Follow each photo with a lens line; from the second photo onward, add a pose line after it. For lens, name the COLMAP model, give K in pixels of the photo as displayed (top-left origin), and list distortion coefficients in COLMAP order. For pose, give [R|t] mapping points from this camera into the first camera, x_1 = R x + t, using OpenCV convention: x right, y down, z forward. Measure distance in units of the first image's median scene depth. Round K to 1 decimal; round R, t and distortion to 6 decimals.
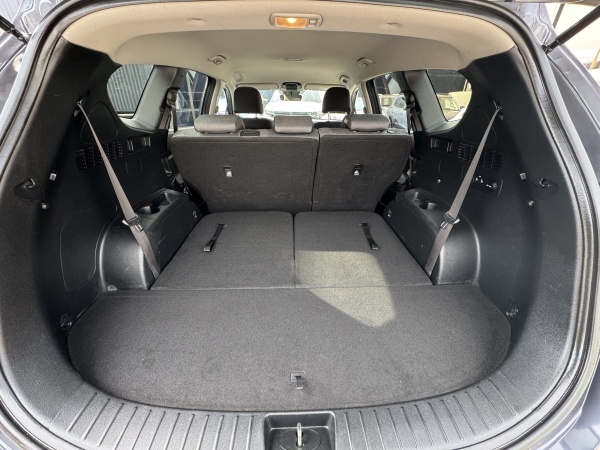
lens RADIAL K [[240.4, 0, 300.0], [0, 240.4, 225.0], [0, 0, 1]] dist [0.000660, -0.000009]
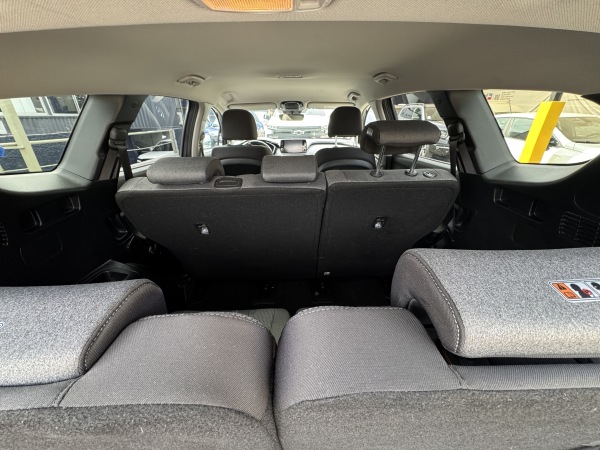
lens RADIAL K [[241.8, 0, 300.0], [0, 241.8, 225.0], [0, 0, 1]] dist [-0.002732, -0.000304]
pose [[0.999573, -0.015643, -0.024681, 0.015332], [0.014675, 0.999136, -0.038895, -0.188902], [0.025268, 0.038516, 0.998938, 0.251989]]
